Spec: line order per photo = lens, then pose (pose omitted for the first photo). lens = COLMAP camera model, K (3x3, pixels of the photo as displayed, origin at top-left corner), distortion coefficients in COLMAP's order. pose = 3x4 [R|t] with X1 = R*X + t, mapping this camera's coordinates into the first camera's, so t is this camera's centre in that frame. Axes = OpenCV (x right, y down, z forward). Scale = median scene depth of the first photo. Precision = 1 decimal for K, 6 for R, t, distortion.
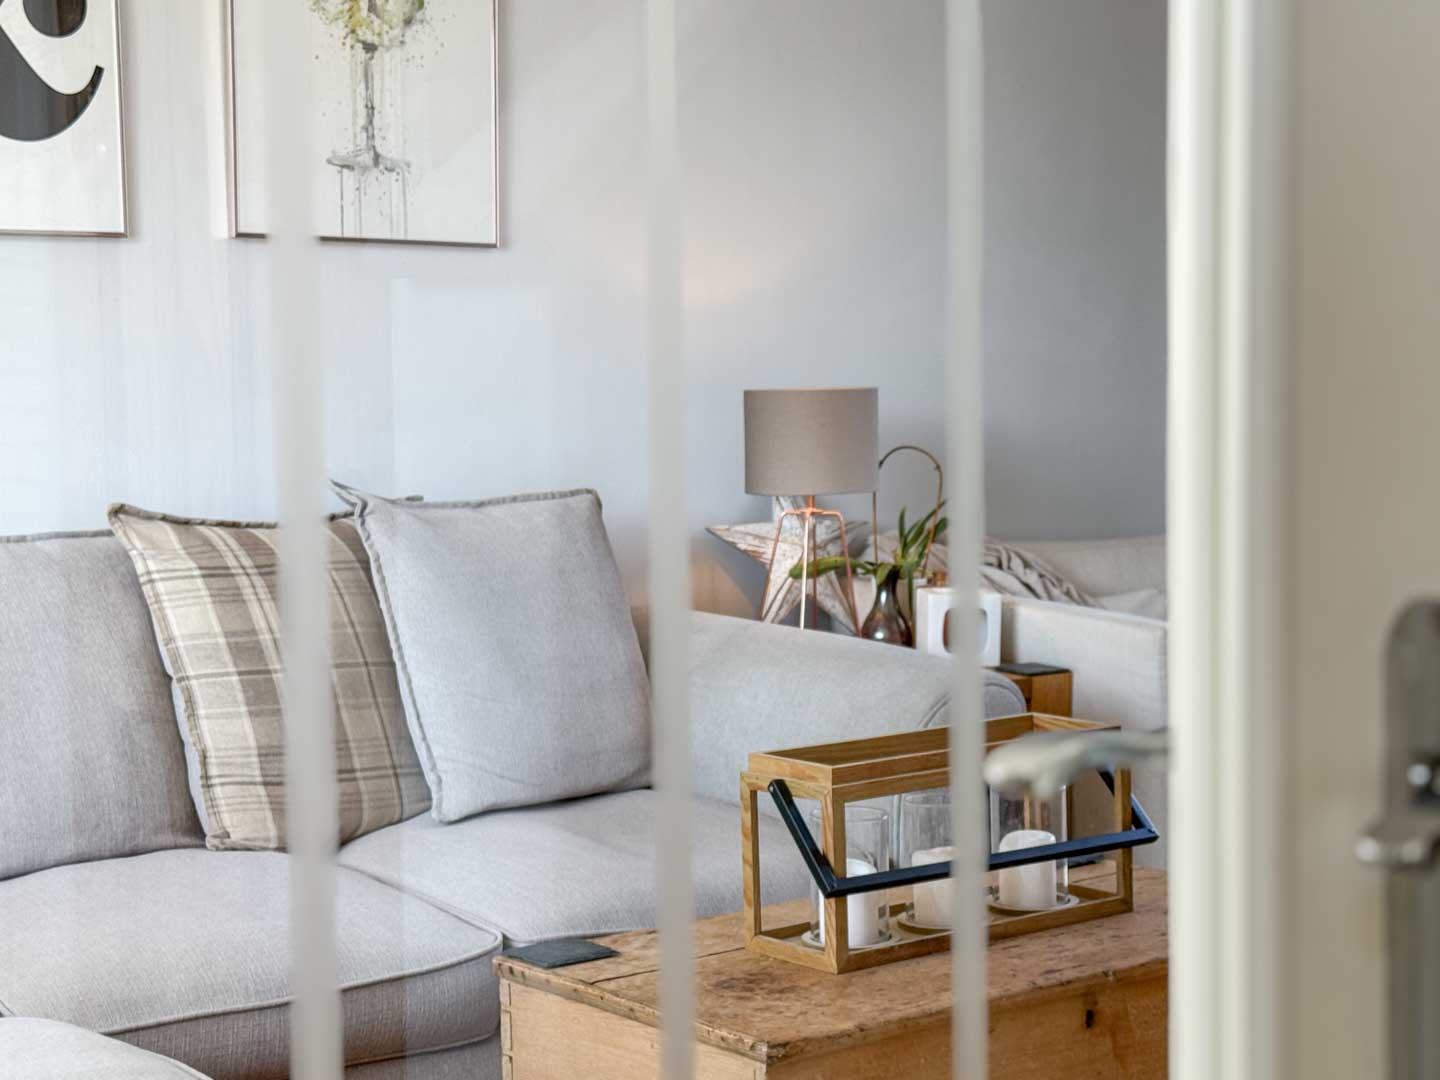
lens RADIAL K [[2447.5, 0, 715.4], [0, 2447.5, 541.7], [0, 0, 1]] dist [0.154996, 0.000000]
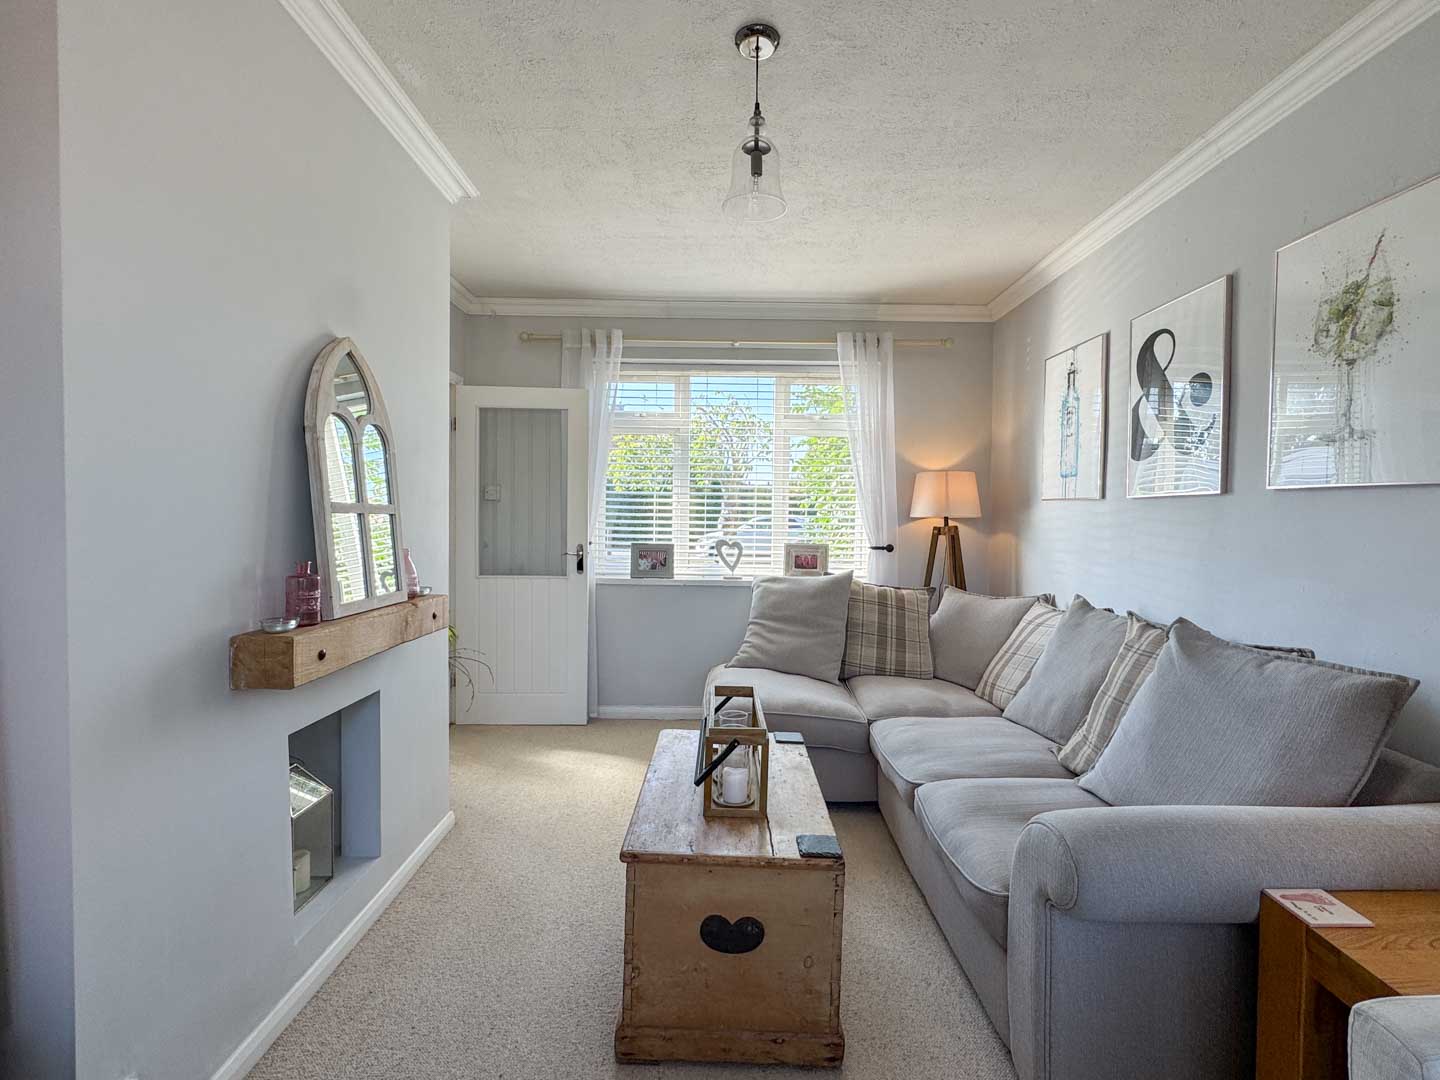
lens RADIAL K [[676.8, 0, 721.9], [0, 676.8, 535.7], [0, 0, 1]] dist [0.004867, -0.001833]
pose [[-0.602228, 0.025527, -0.797916, 0.491140], [-0.070179, 0.993926, 0.084766, -0.111589], [0.795233, 0.107045, -0.596779, 1.061287]]
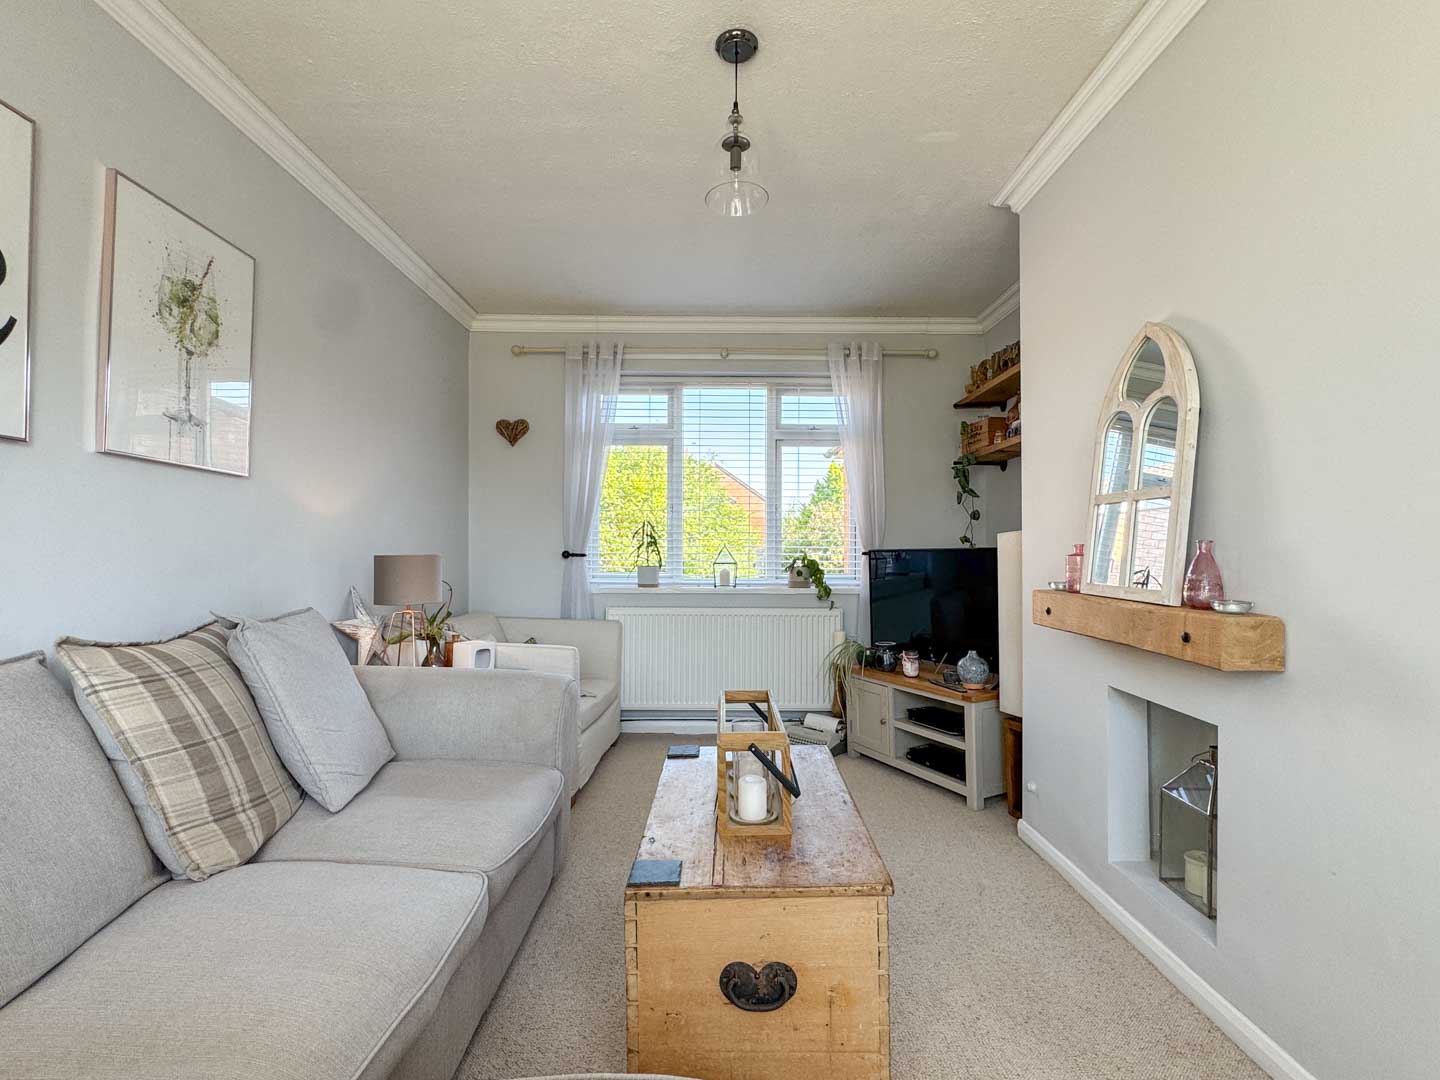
lens RADIAL K [[676.8, 0, 717.9], [0, 676.8, 536.0], [0, 0, 1]] dist [0.004867, -0.001833]
pose [[0.611857, 0.026122, 0.790537, -0.315128], [0.055065, 0.995623, -0.075518, -0.022294], [-0.789049, 0.089737, 0.607741, 0.494109]]
